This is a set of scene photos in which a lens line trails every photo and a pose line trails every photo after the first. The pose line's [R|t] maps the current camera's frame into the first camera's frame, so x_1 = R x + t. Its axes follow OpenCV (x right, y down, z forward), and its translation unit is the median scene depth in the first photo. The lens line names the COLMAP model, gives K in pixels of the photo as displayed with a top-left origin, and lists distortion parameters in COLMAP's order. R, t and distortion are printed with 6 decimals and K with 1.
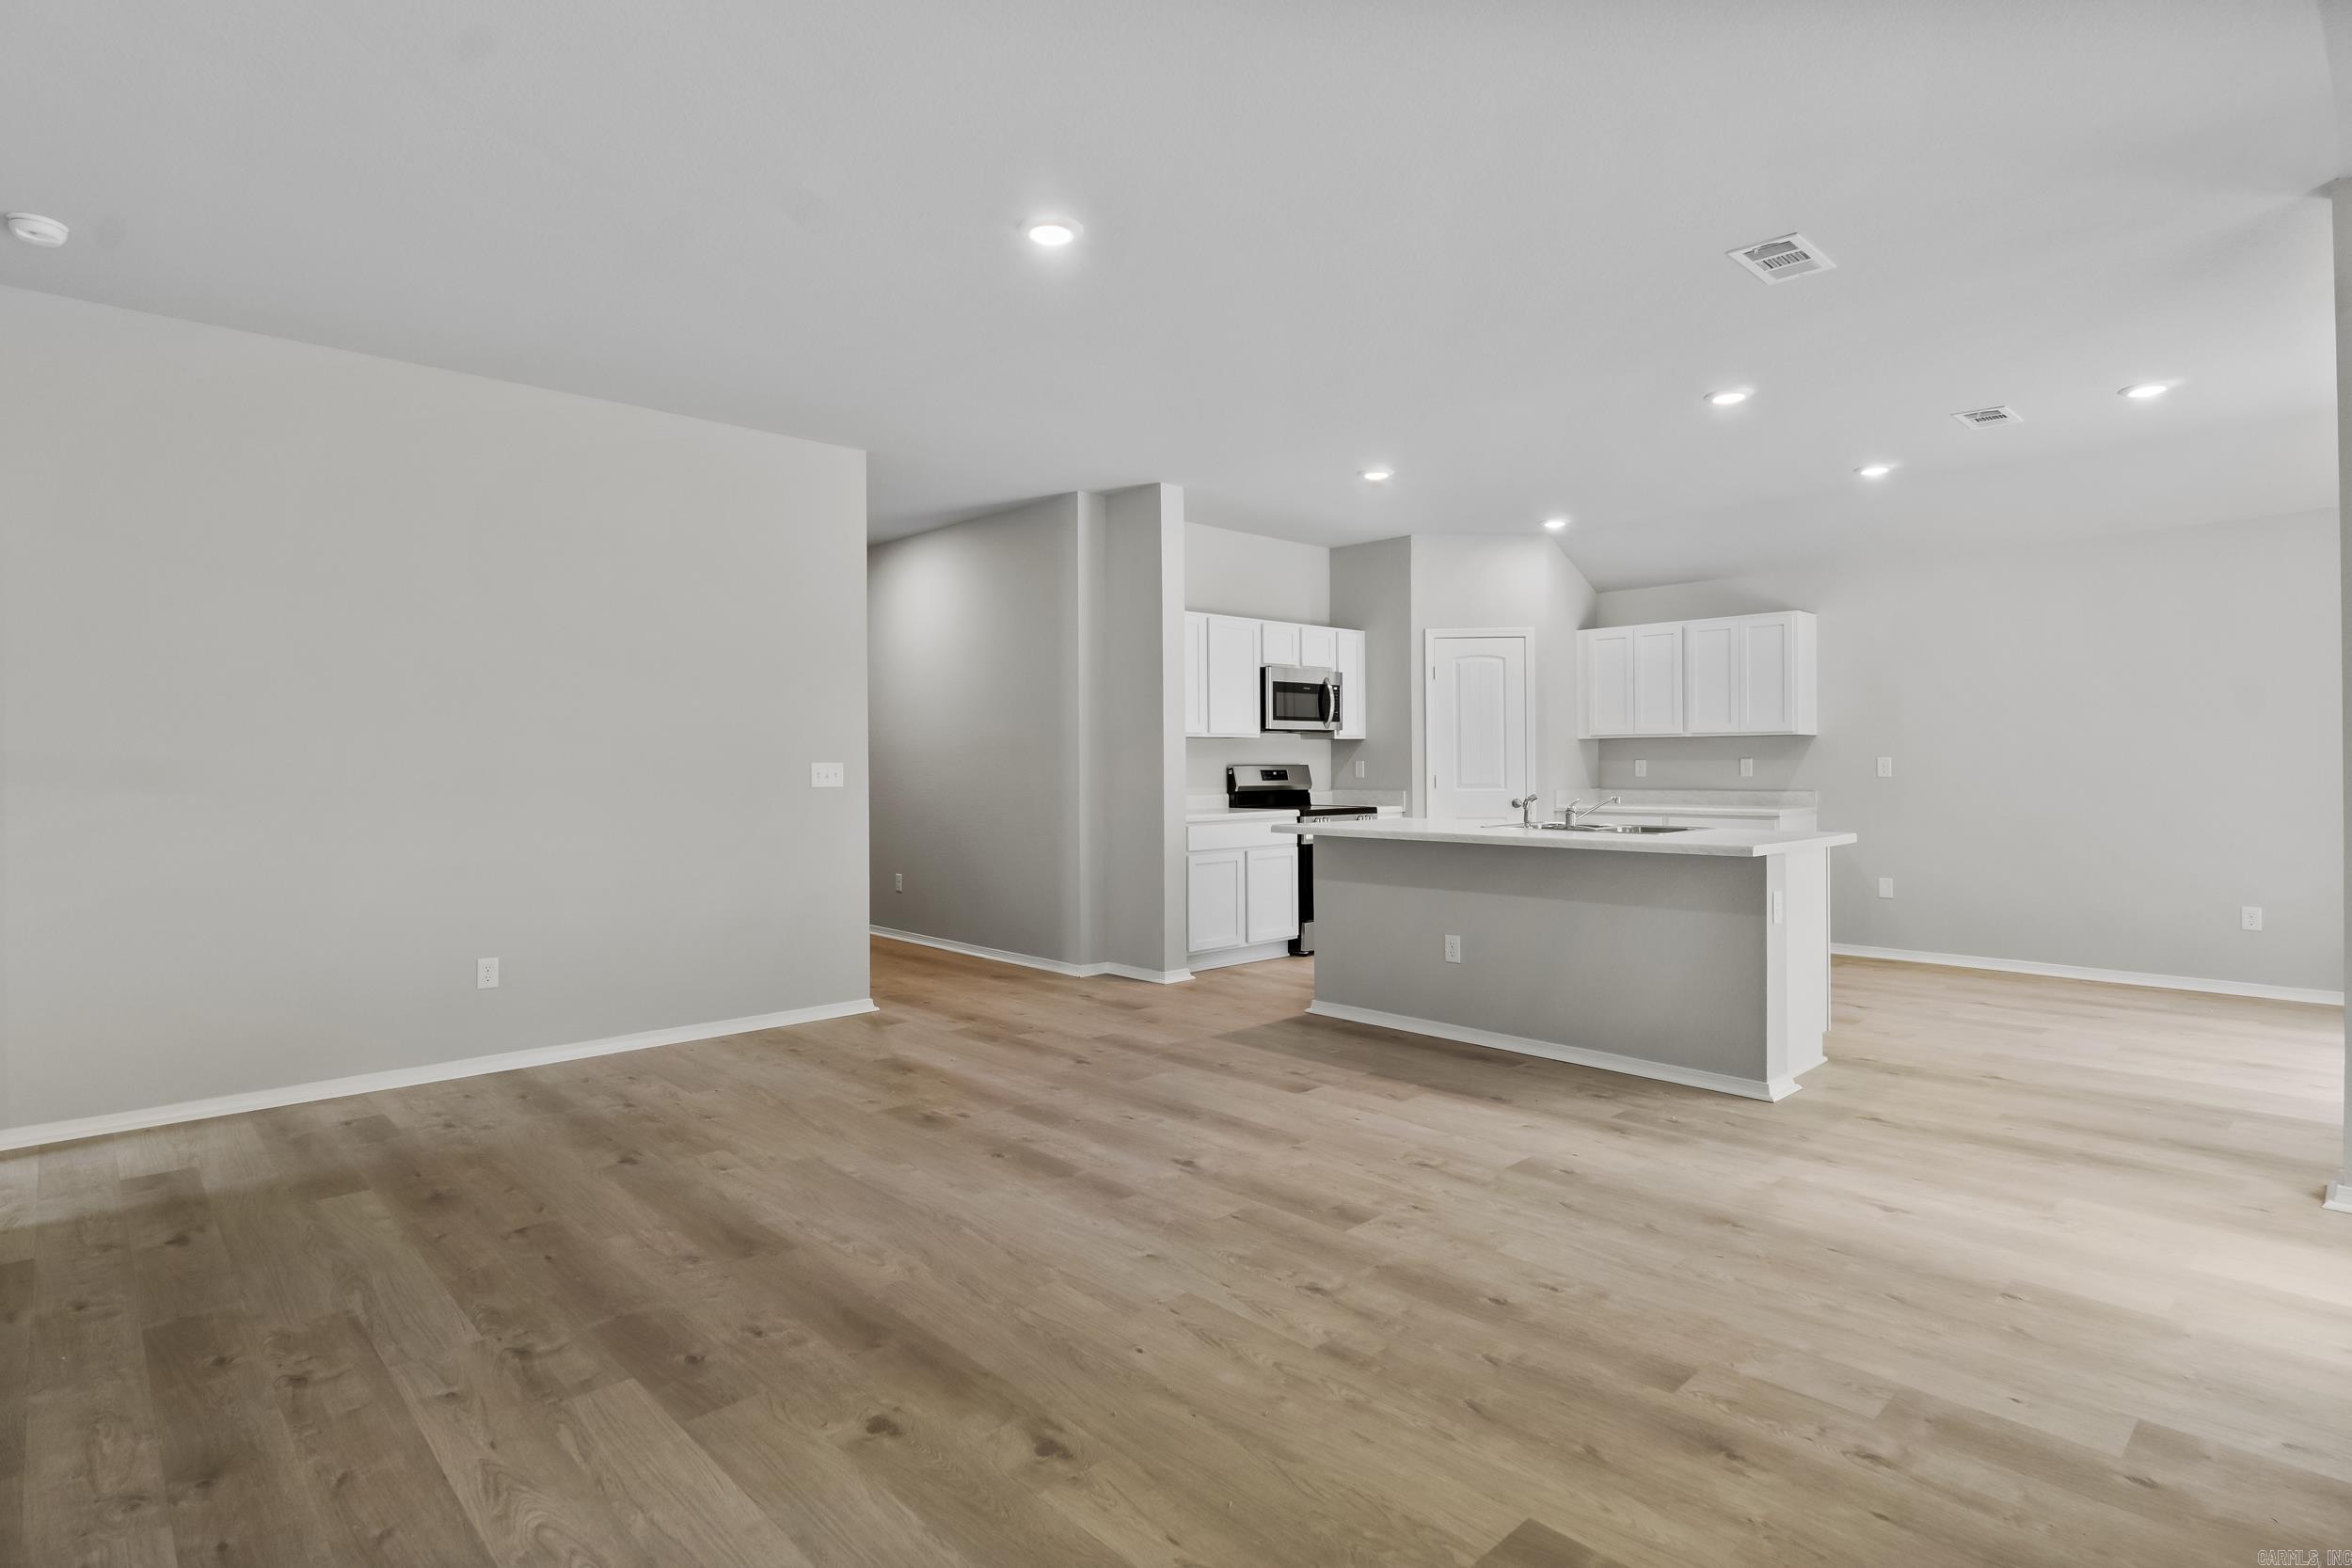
lens RADIAL K [[1184.9, 0, 1146.5], [0, 1184.9, 765.0], [0, 0, 1]] dist [-0.005494, -0.000438]
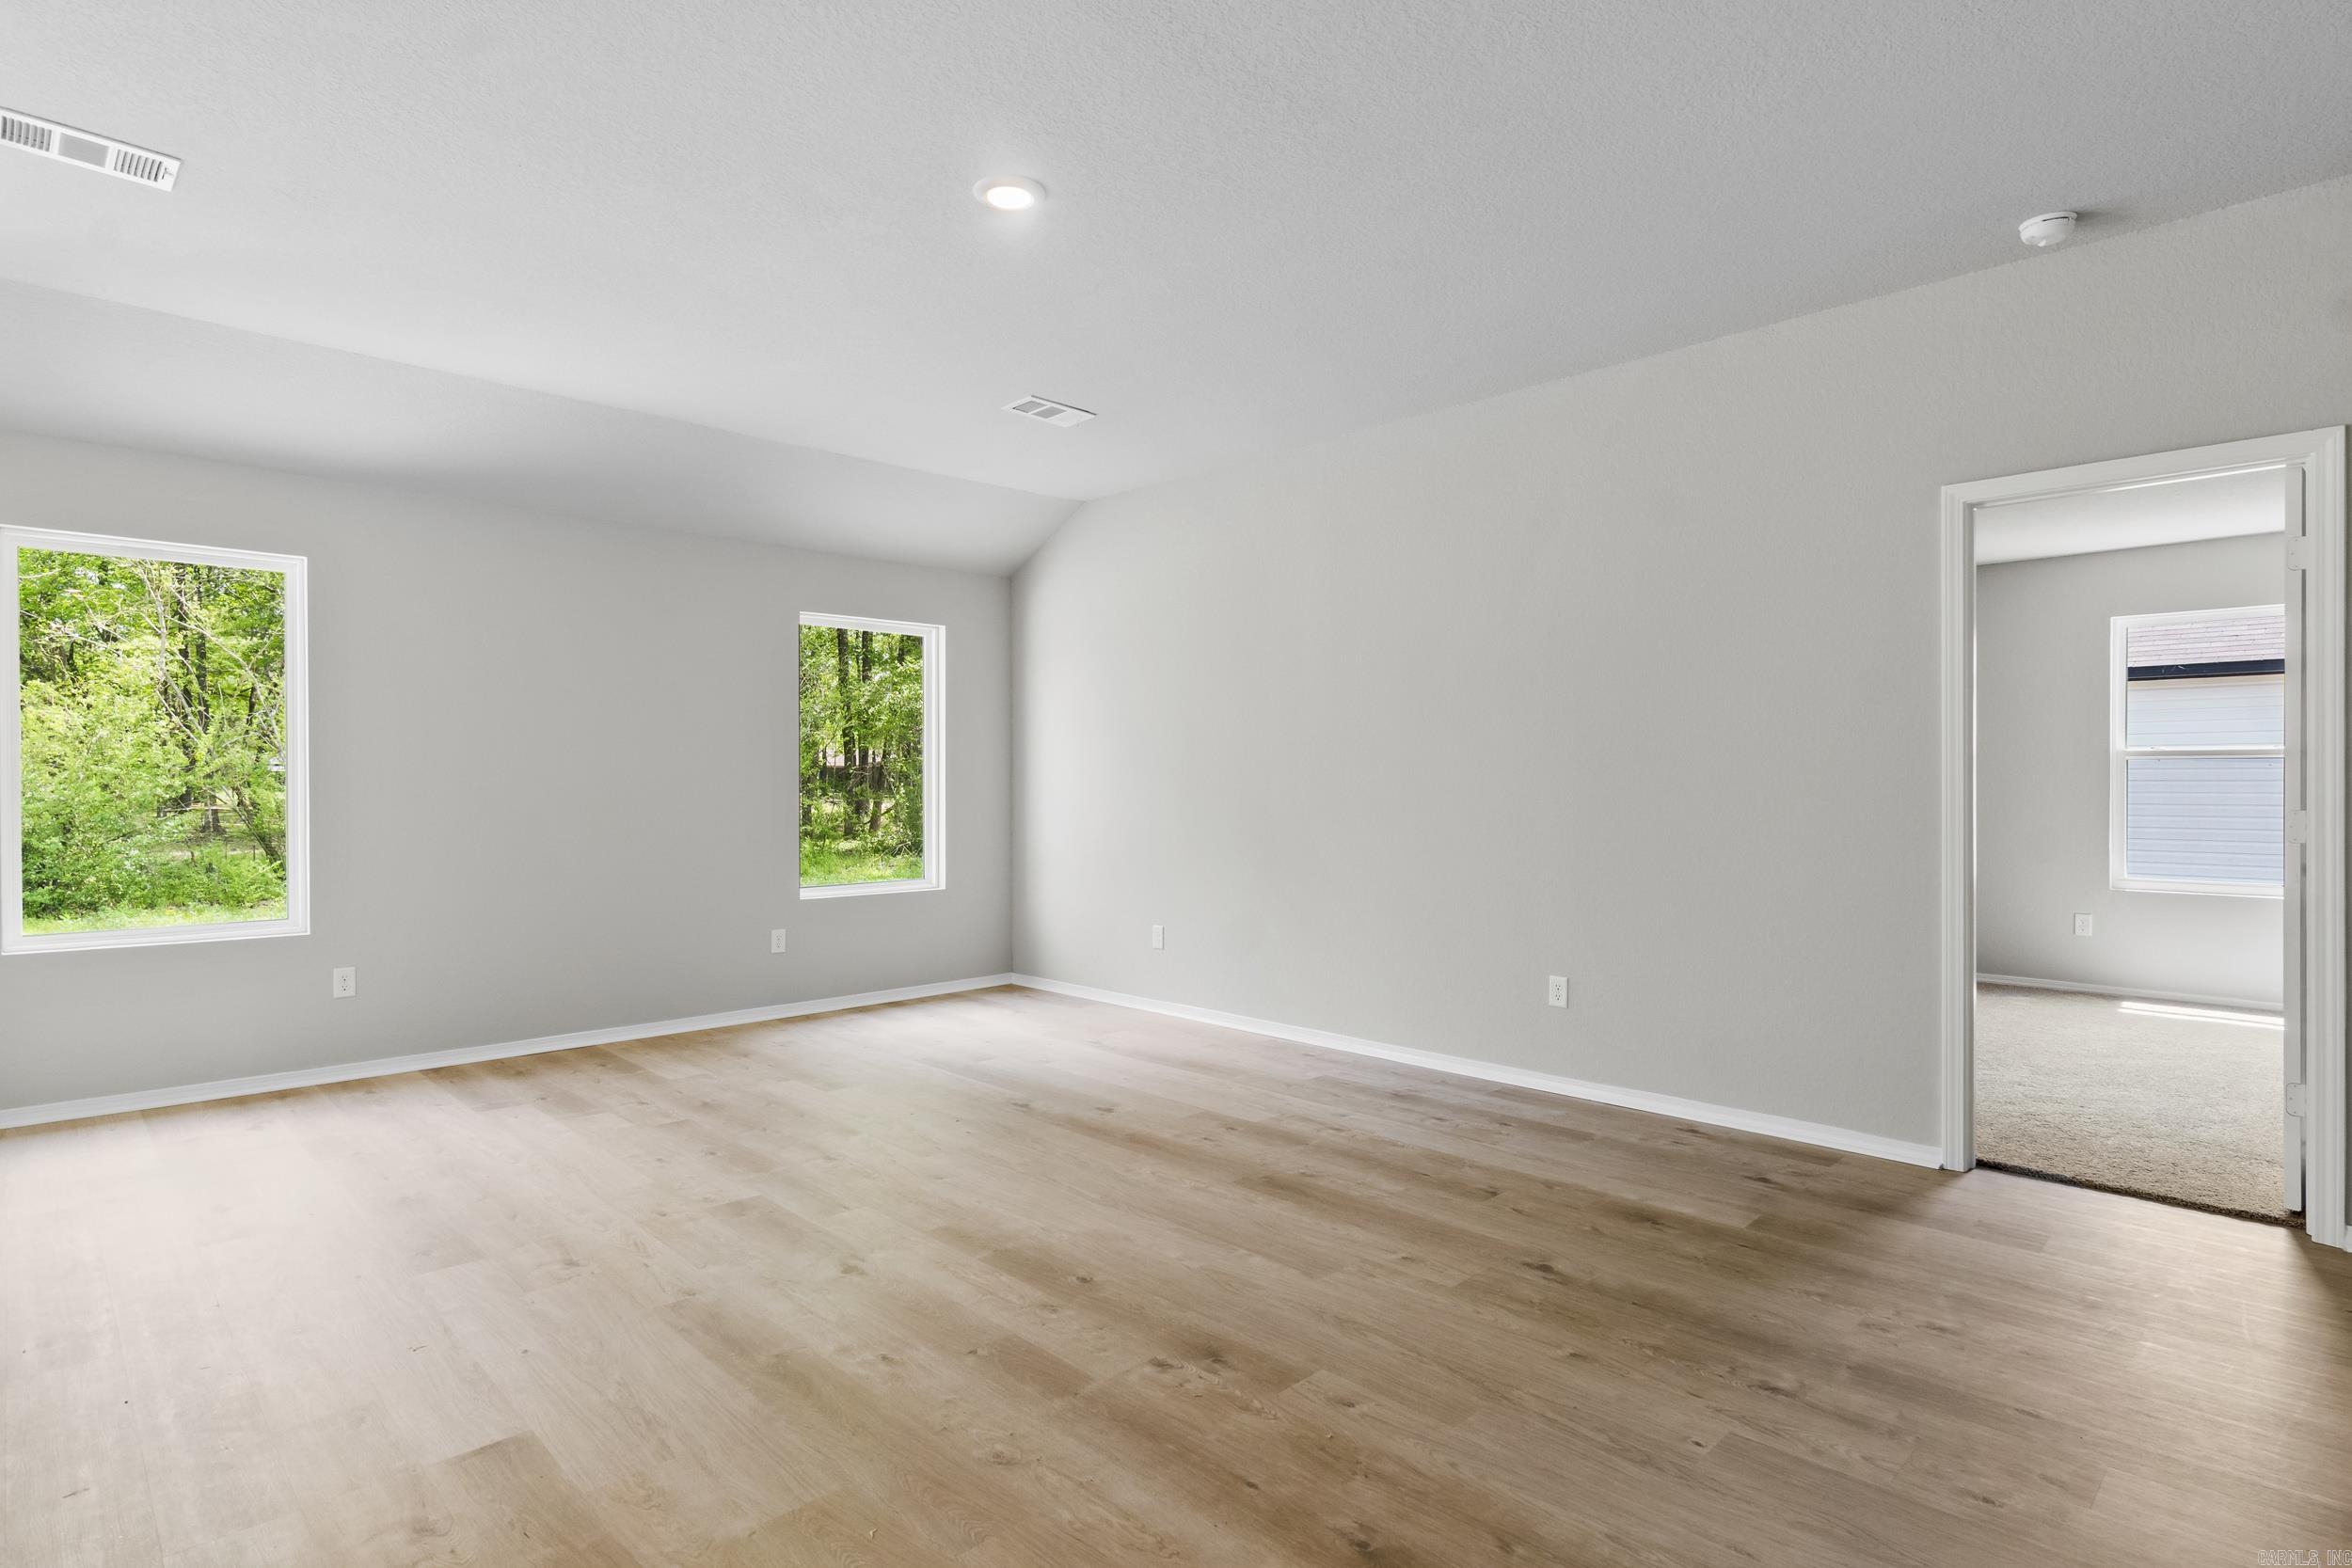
lens RADIAL K [[1195.5, 0, 1166.3], [0, 1195.5, 777.7], [0, 0, 1]] dist [-0.017117, 0.000177]
pose [[-0.999474, 0.006979, -0.031675, -0.087165], [0.007028, 0.999974, -0.001417, -0.000607], [0.031664, -0.001639, -0.999497, 0.997007]]
